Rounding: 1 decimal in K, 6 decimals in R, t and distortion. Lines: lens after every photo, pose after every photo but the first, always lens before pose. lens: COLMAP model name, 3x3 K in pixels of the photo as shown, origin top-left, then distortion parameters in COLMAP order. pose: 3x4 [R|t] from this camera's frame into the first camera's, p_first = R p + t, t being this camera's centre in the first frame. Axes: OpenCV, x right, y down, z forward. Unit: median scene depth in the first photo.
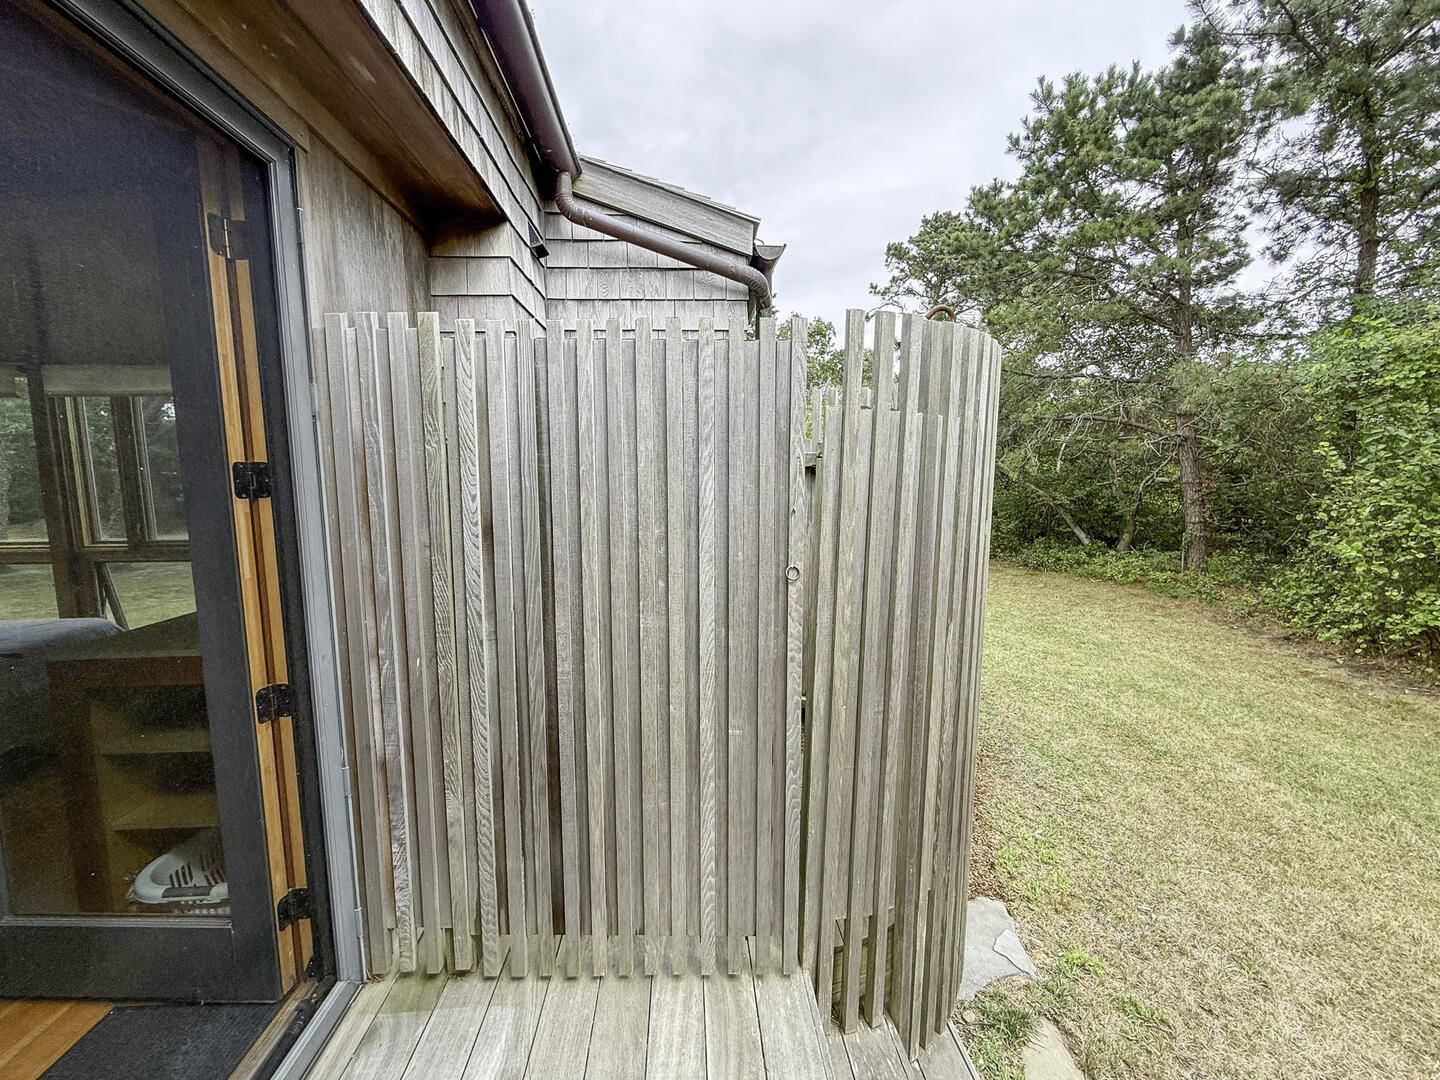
lens RADIAL K [[585.8, 0, 717.6], [0, 585.8, 535.6], [0, 0, 1]] dist [-0.000525, -0.000486]
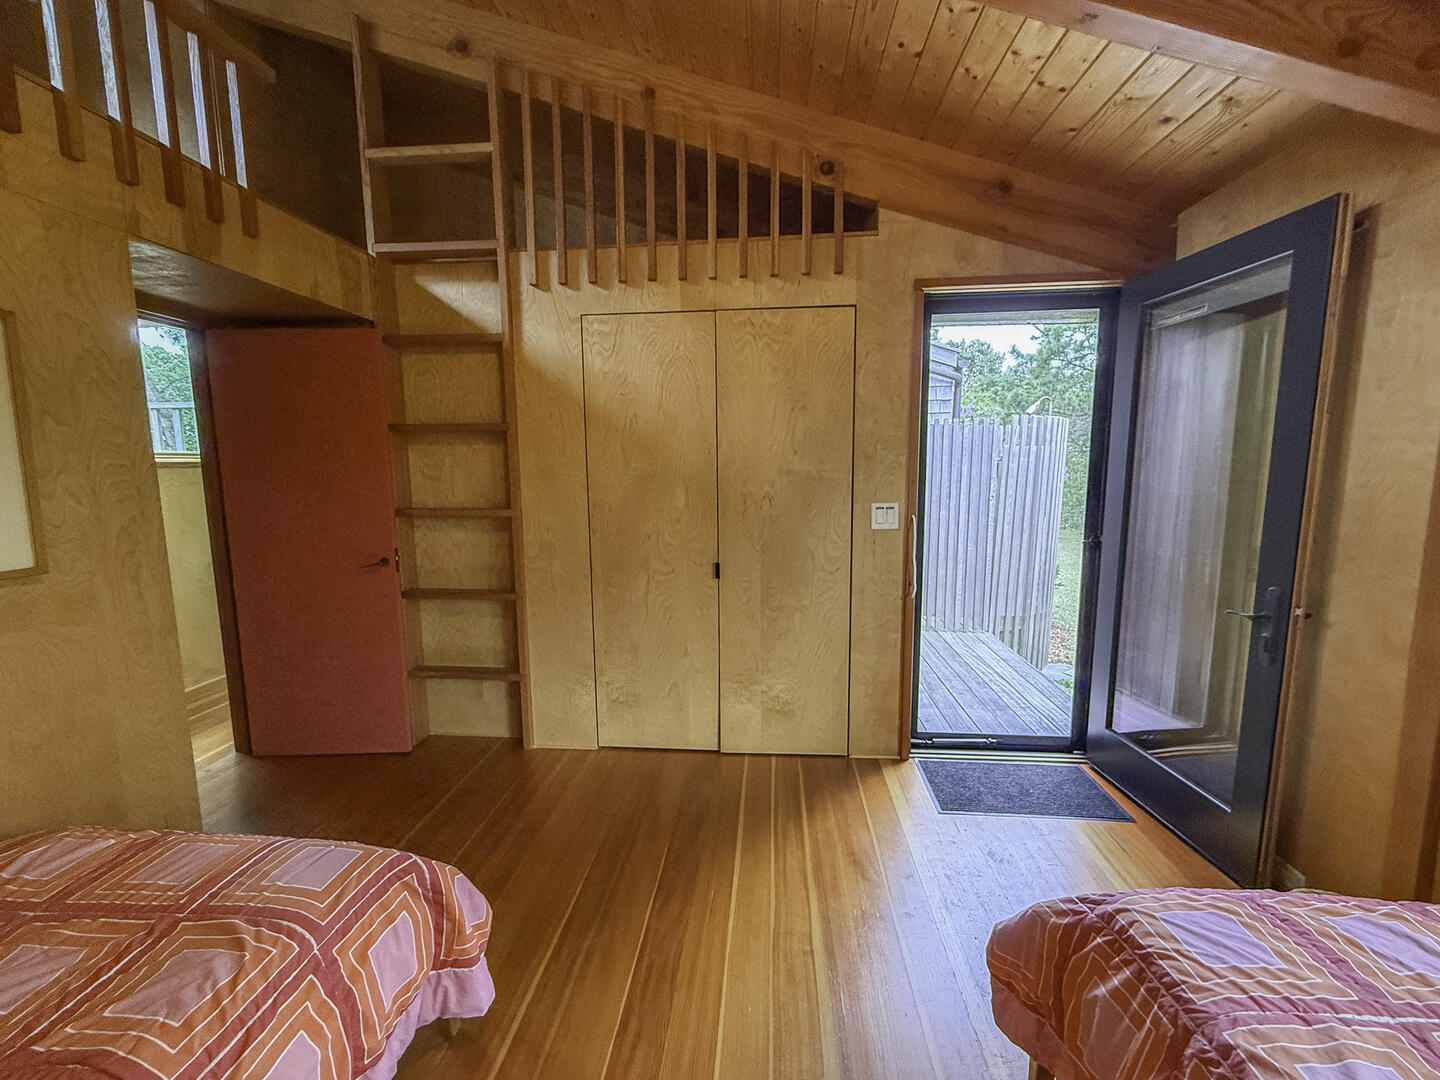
lens RADIAL K [[585.8, 0, 720.2], [0, 585.8, 541.7], [0, 0, 1]] dist [-0.000525, -0.000486]
pose [[0.987351, 0.015995, -0.157738, -0.783760], [-0.012771, 0.999689, 0.021433, 0.244081], [0.158031, -0.019147, 0.987248, -2.272214]]
